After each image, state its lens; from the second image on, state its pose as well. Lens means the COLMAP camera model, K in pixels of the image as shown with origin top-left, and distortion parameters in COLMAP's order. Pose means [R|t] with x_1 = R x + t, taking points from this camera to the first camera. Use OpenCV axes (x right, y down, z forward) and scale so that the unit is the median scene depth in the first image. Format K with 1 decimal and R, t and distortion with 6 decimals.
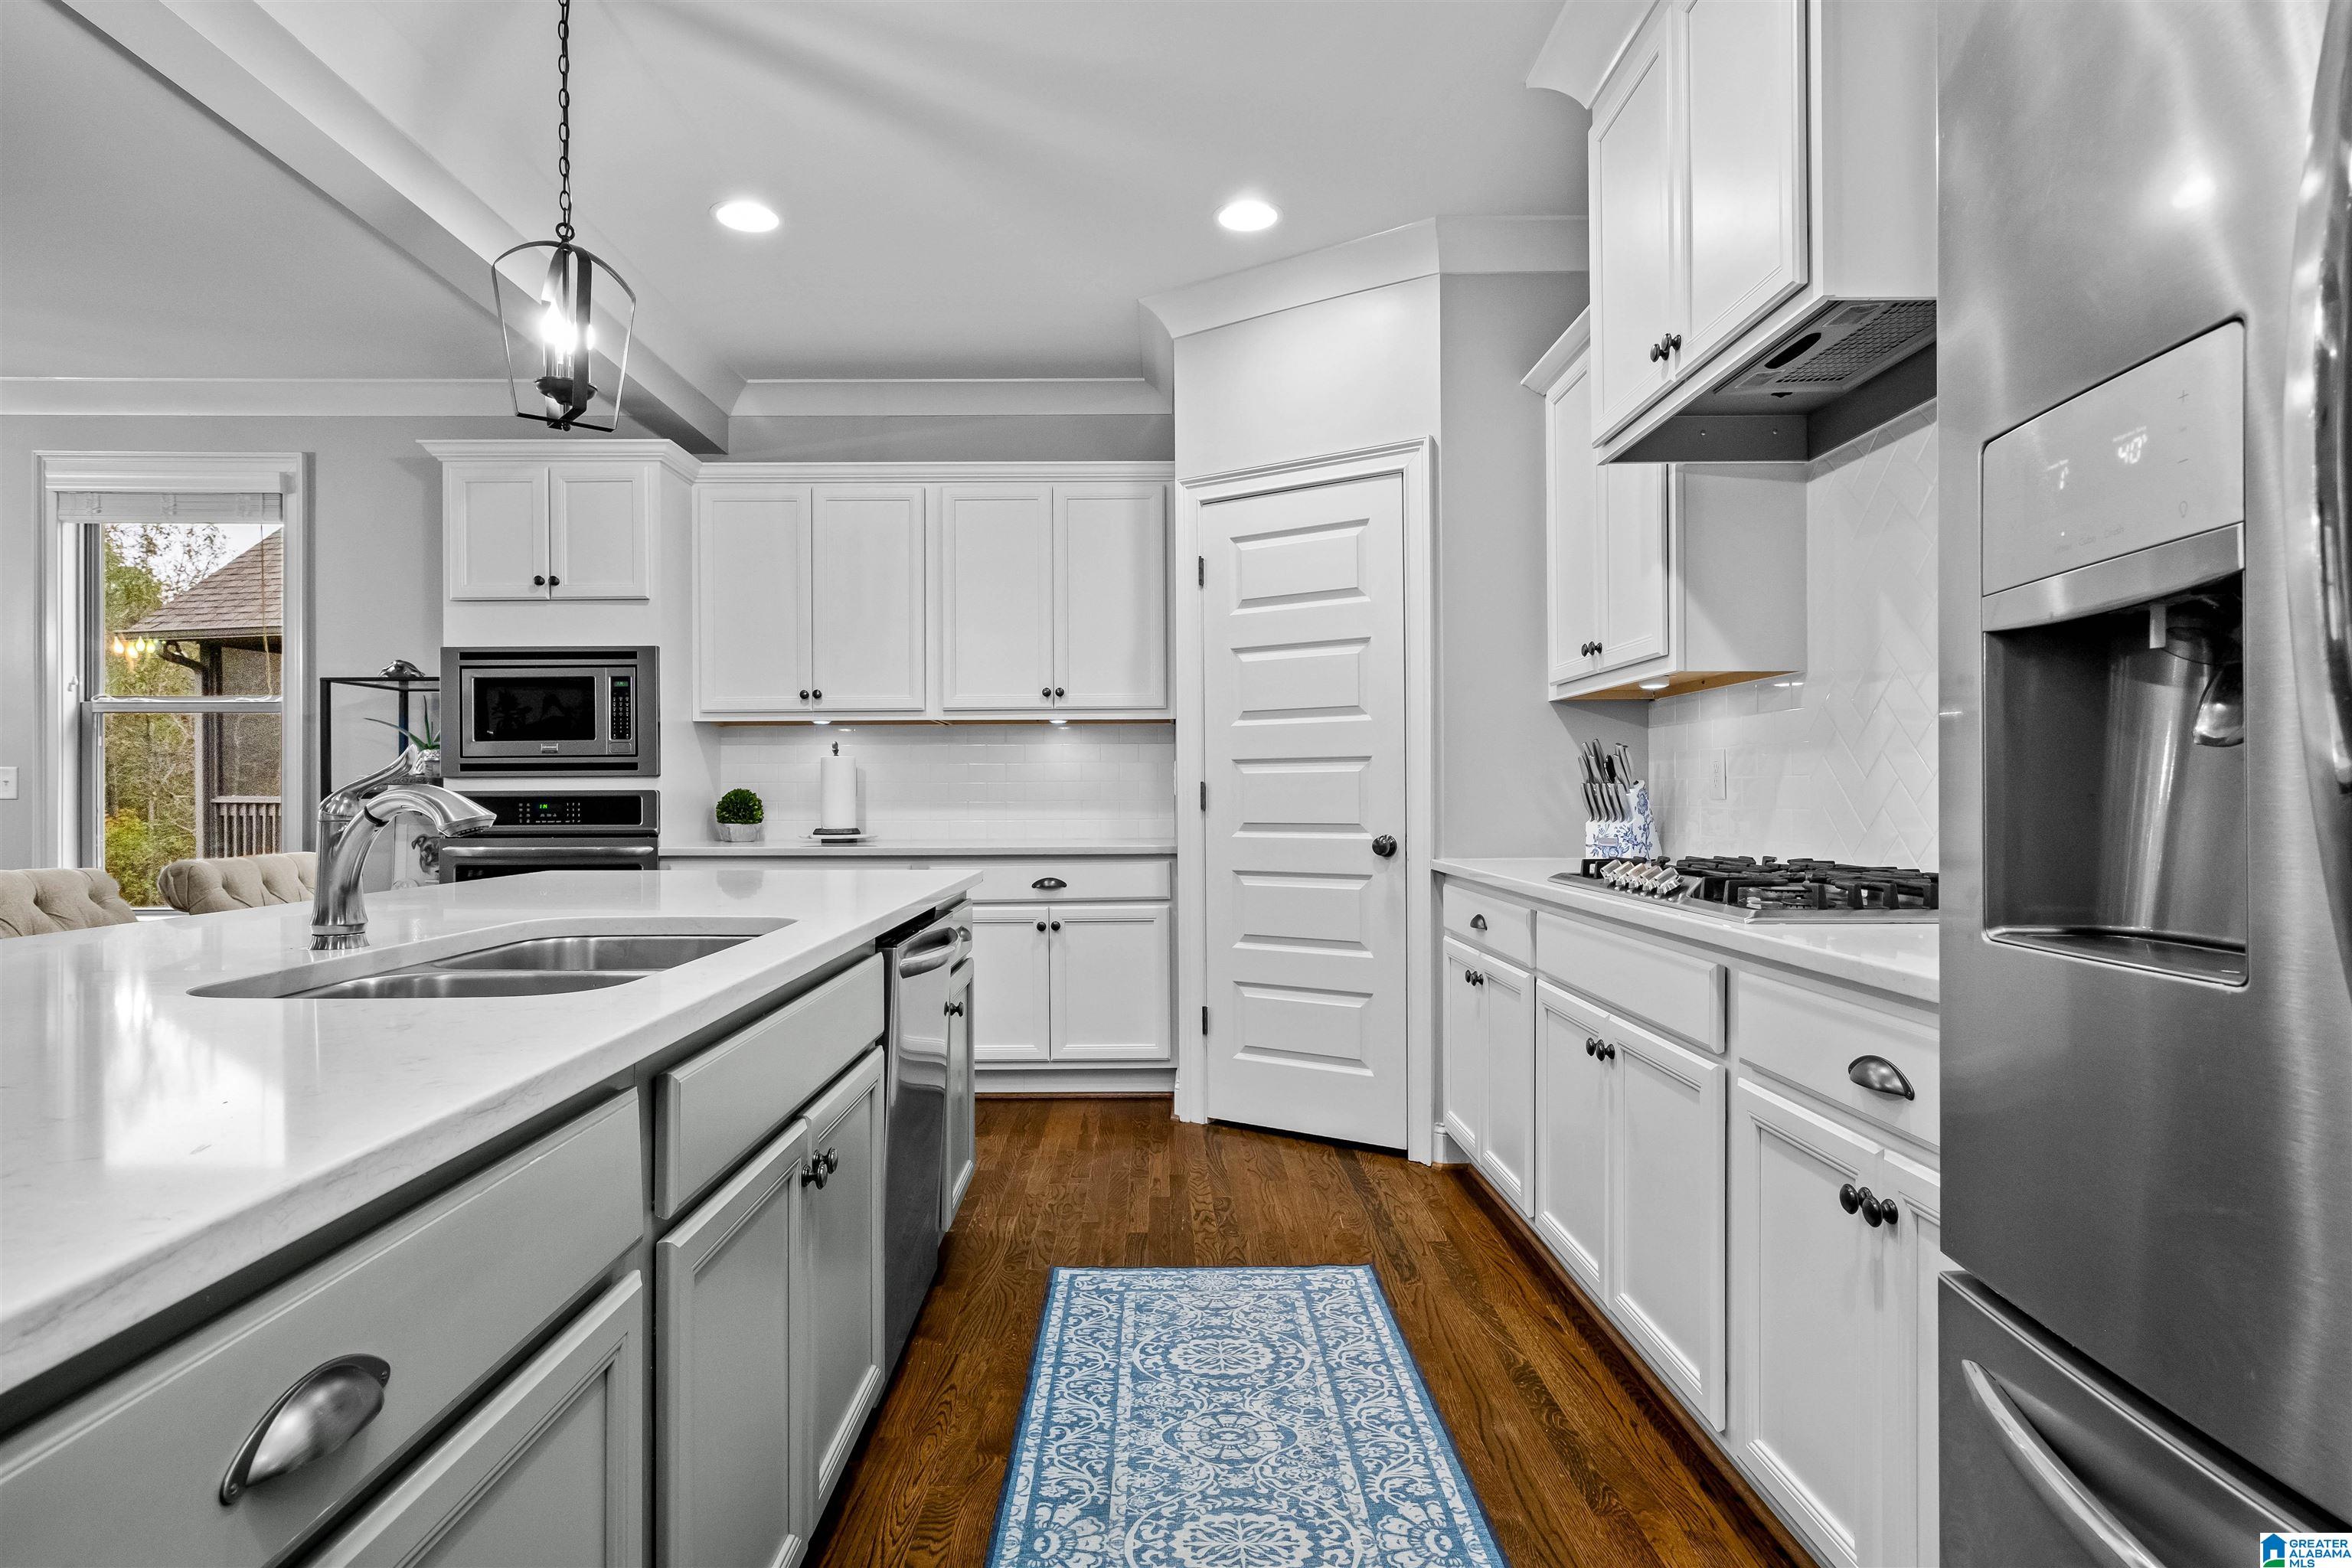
lens RADIAL K [[1207.9, 0, 1180.4], [0, 1207.9, 791.7], [0, 0, 1]] dist [-0.001875, 0.000473]
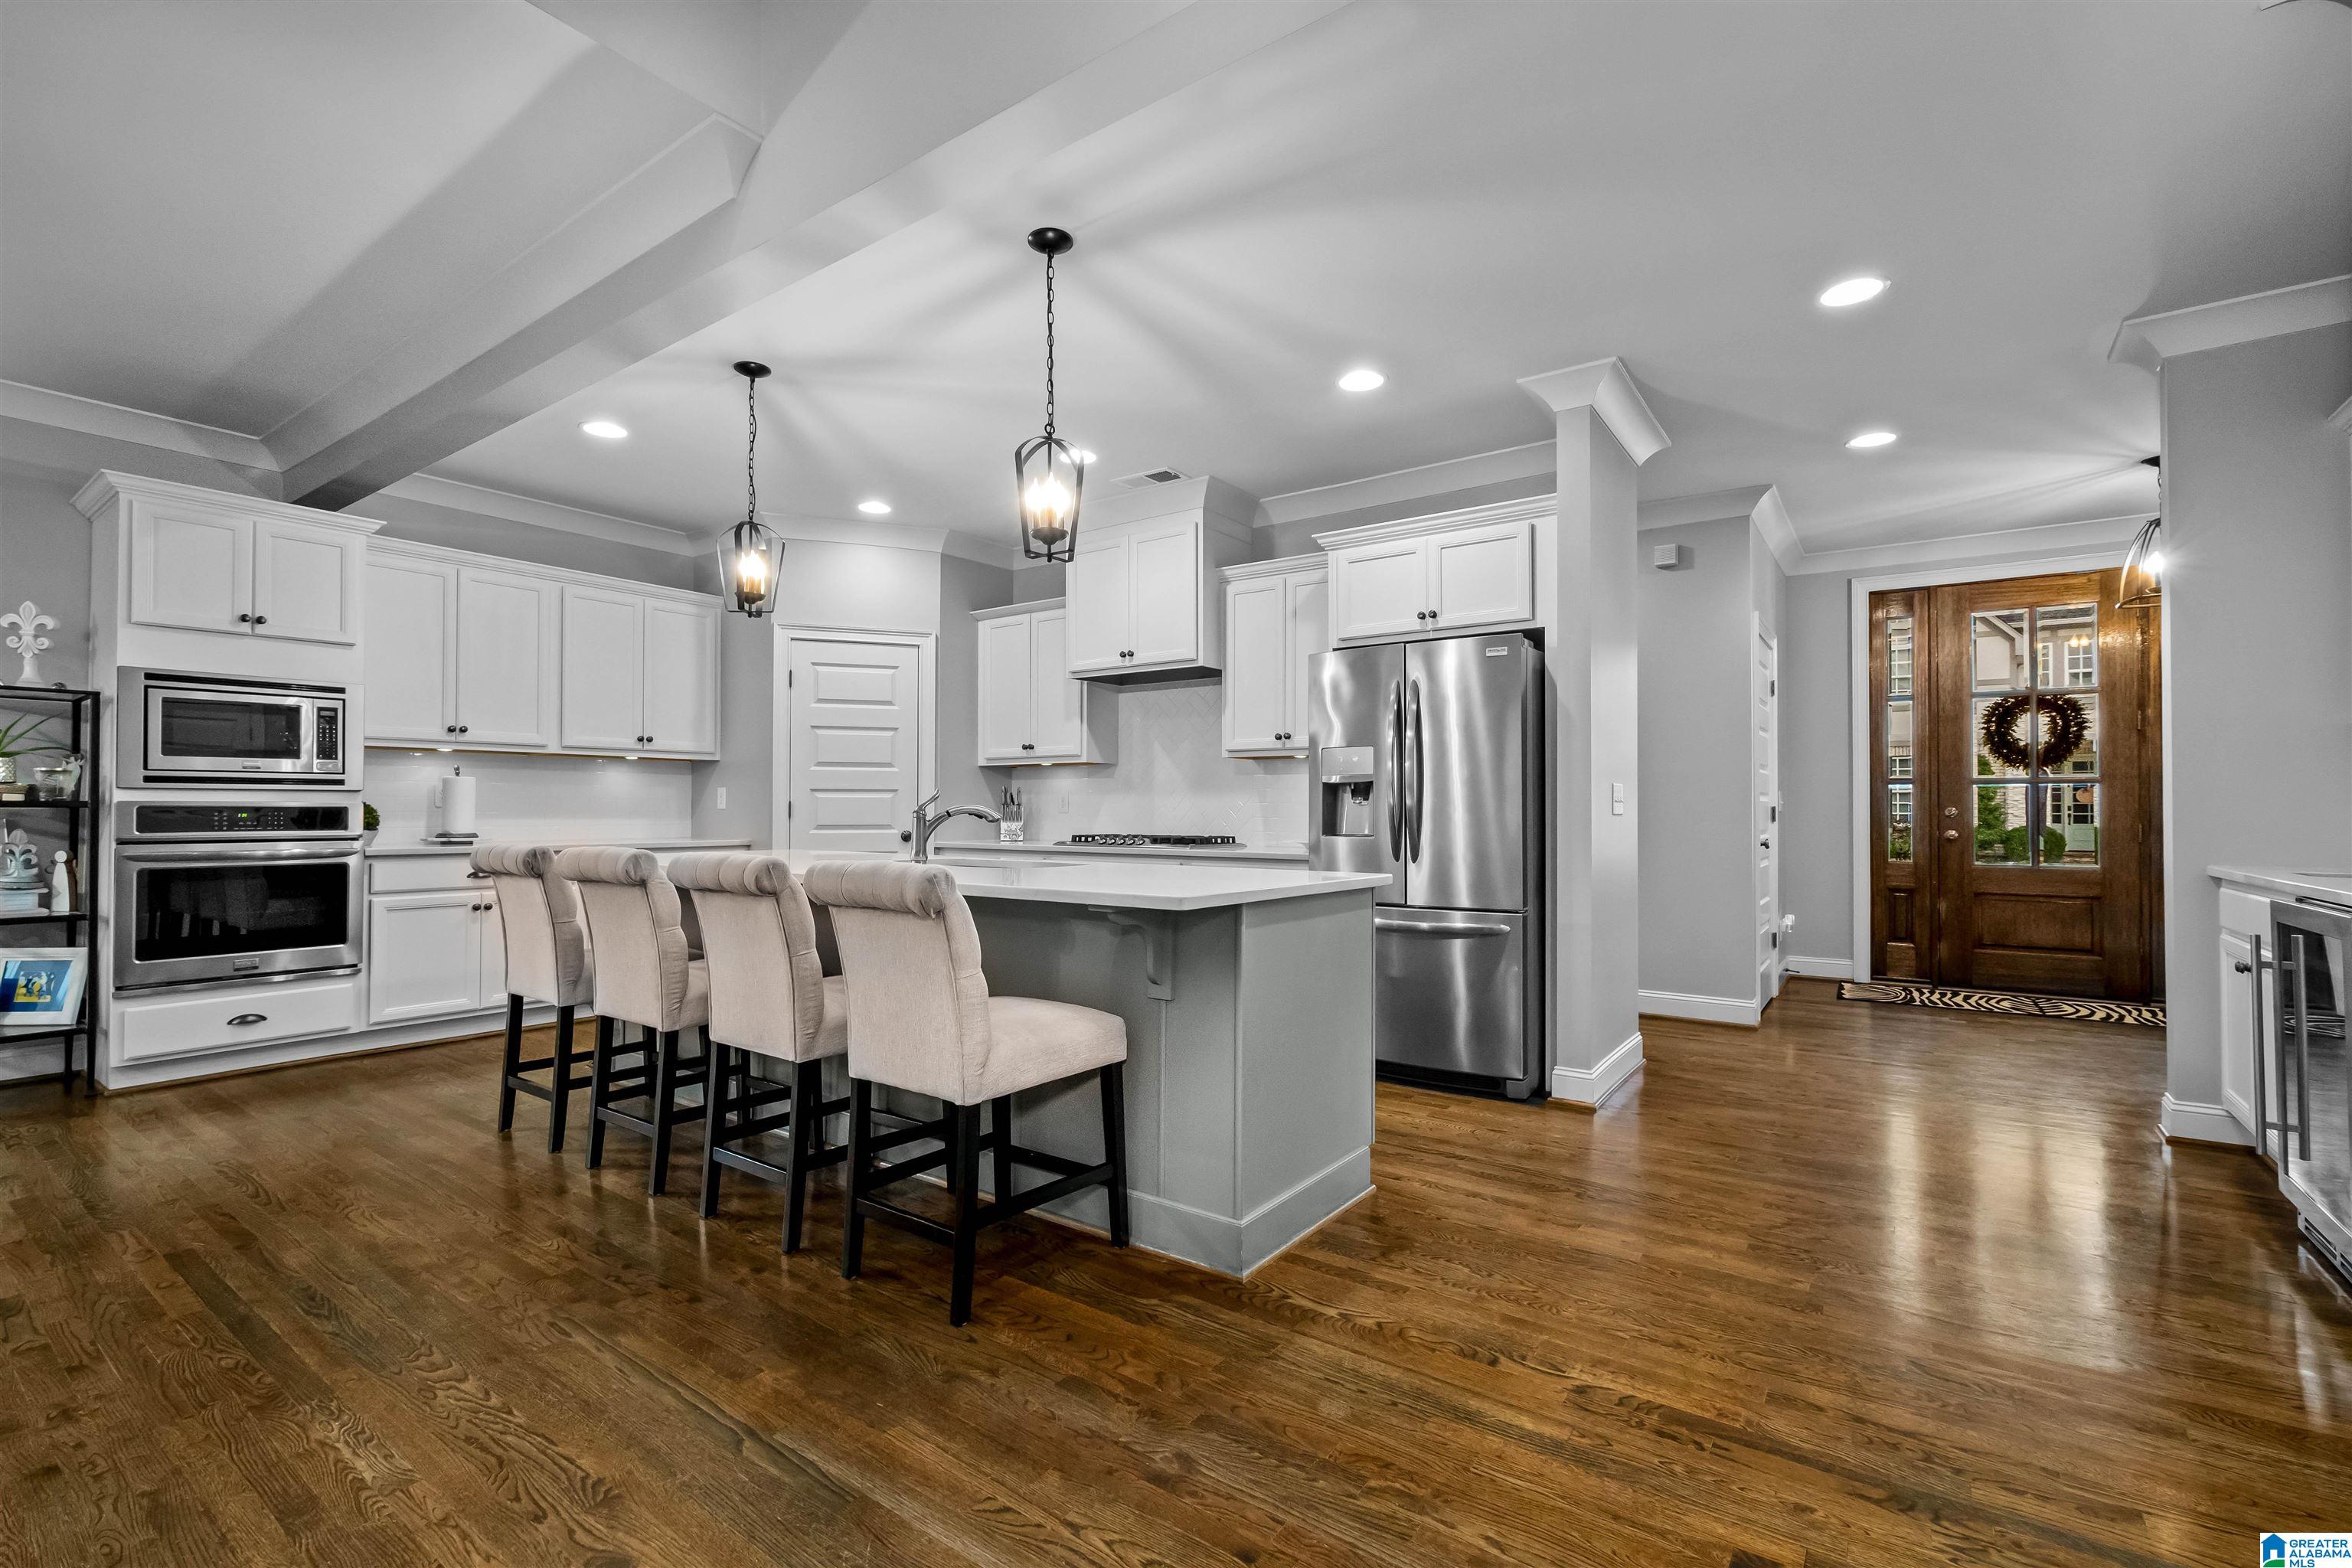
lens RADIAL K [[1019.1, 0, 1165.0], [0, 1019.1, 800.5], [0, 0, 1]] dist [-0.001367, -0.000006]
pose [[0.600702, 0.012990, 0.799367, -0.895776], [-0.007067, 0.999915, -0.010938, 0.002906], [-0.799442, 0.000922, 0.600743, -0.321376]]
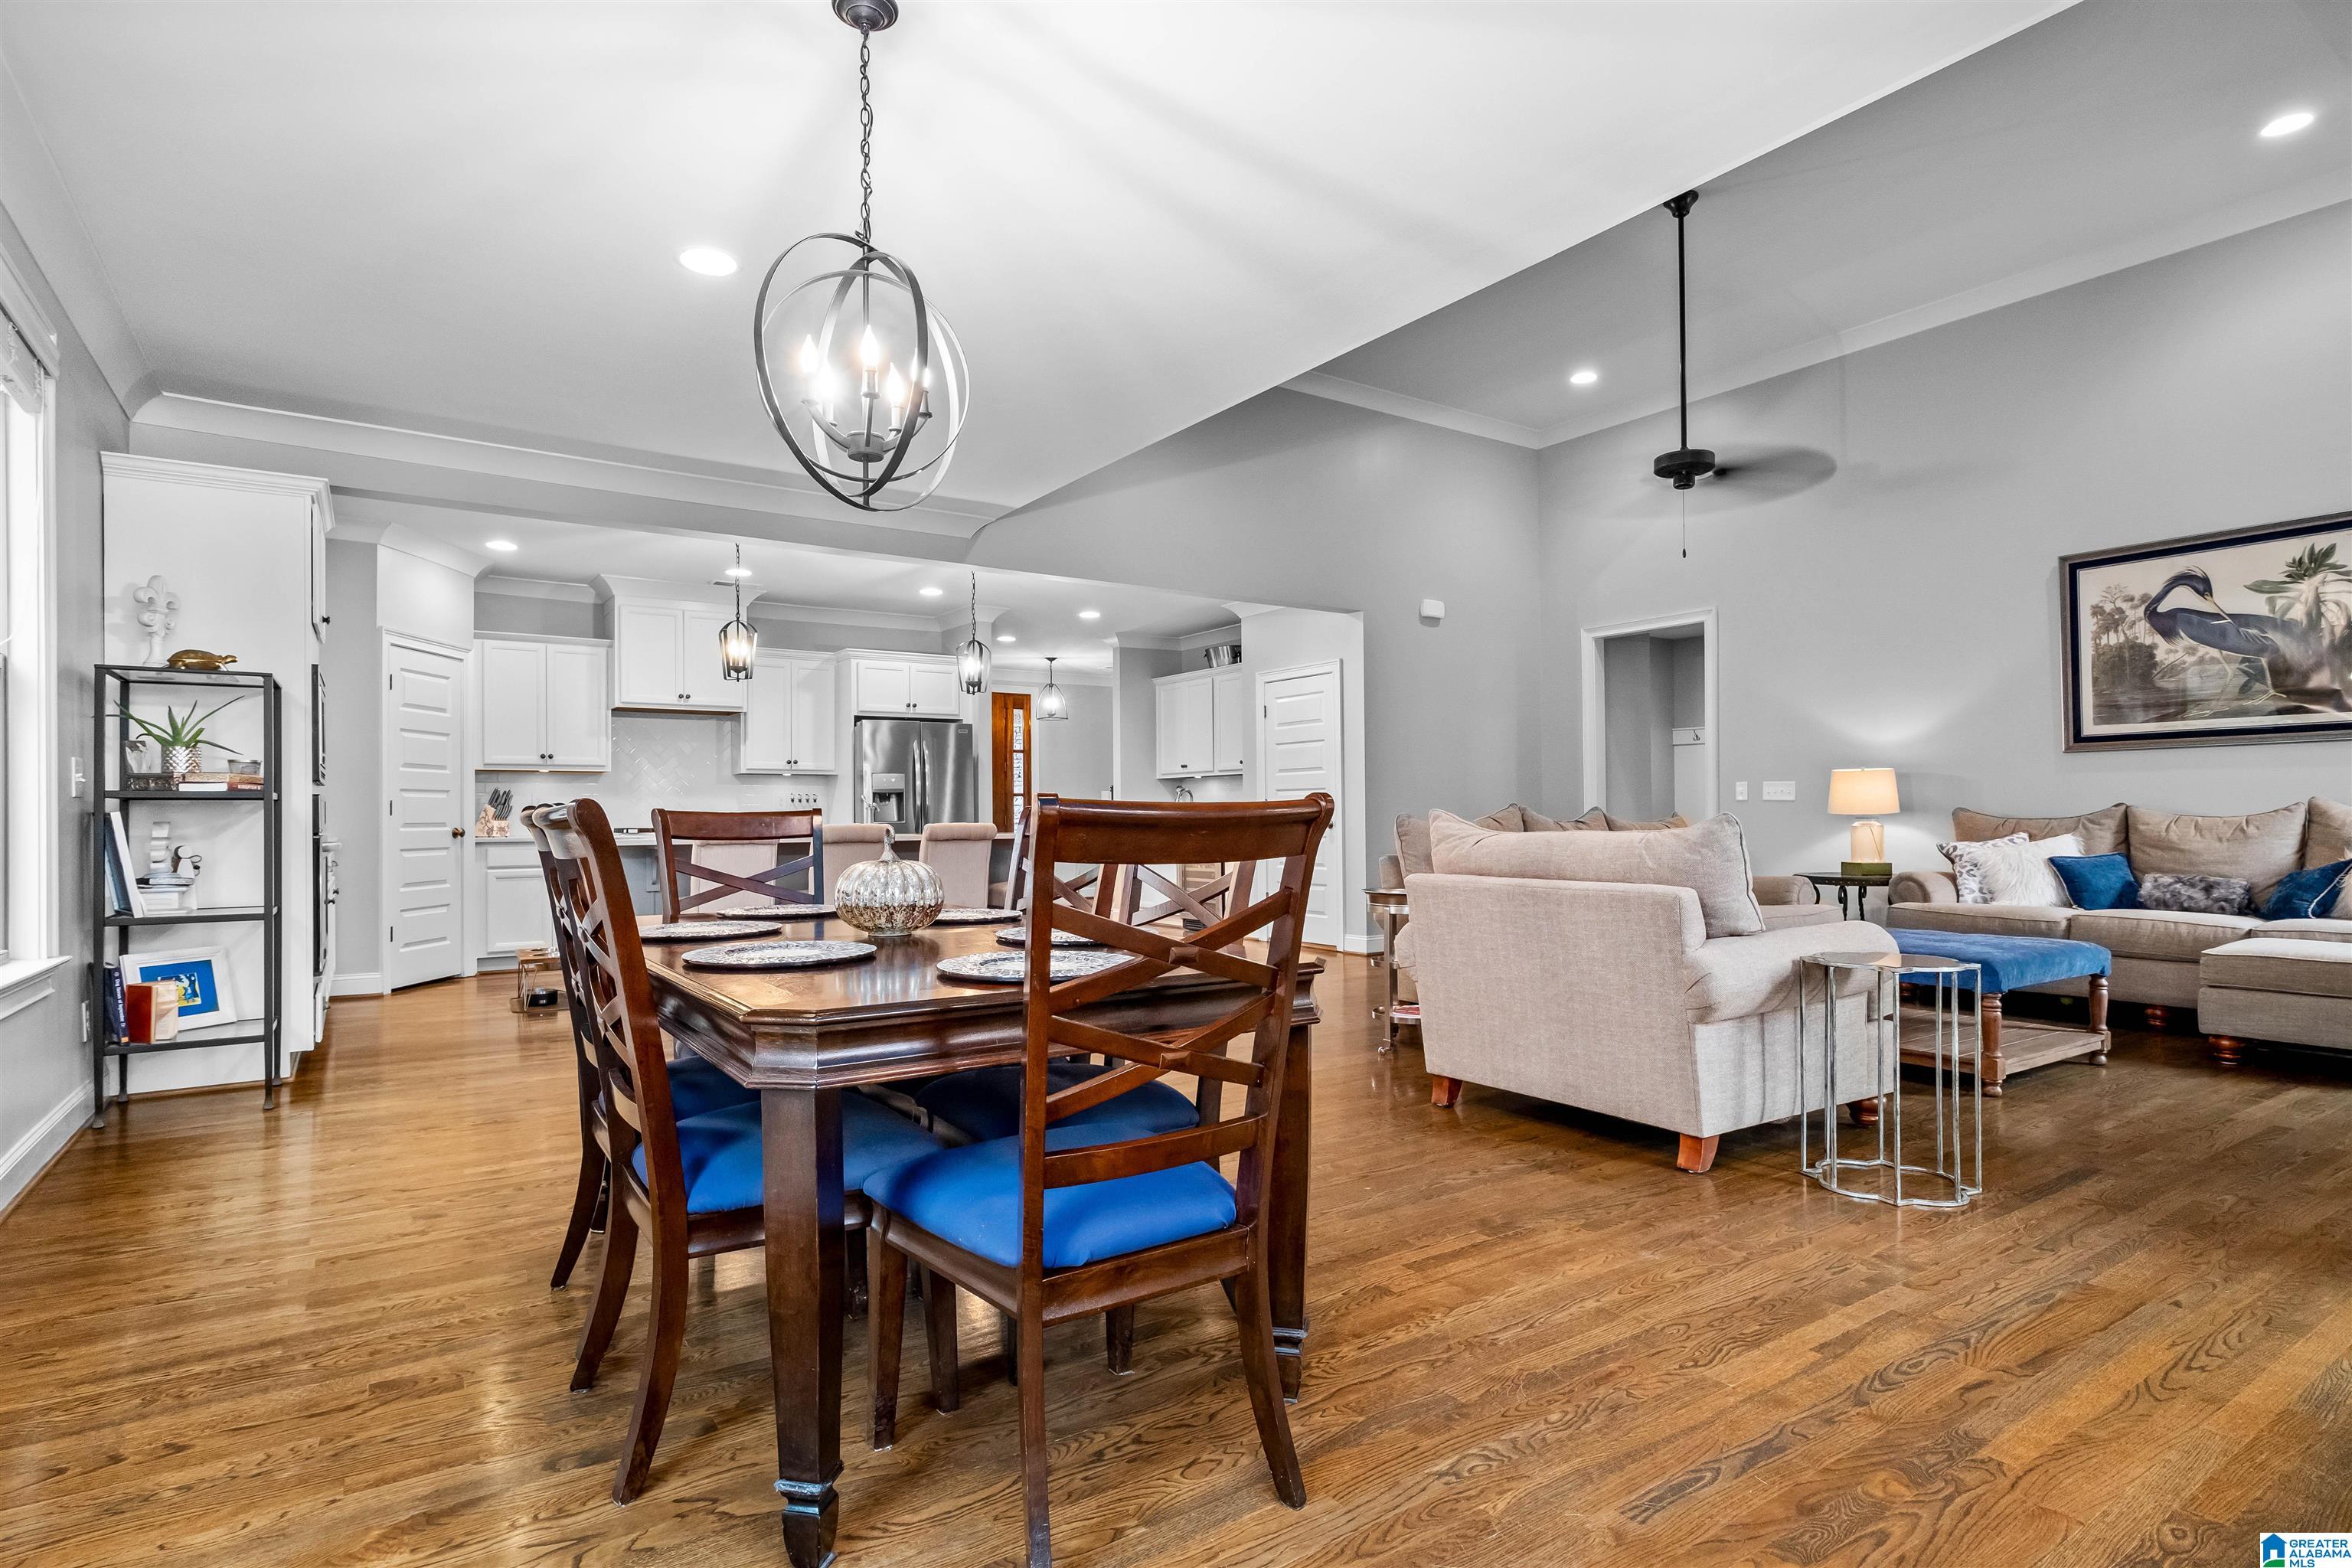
lens RADIAL K [[1196.2, 0, 1166.2], [0, 1196.2, 807.7], [0, 0, 1]] dist [0.001144, 0.000223]
pose [[-0.541036, 0.014026, 0.840882, -2.284323], [0.007114, 0.999901, -0.012101, 0.035155], [-0.840969, -0.000565, -0.541083, 1.087387]]
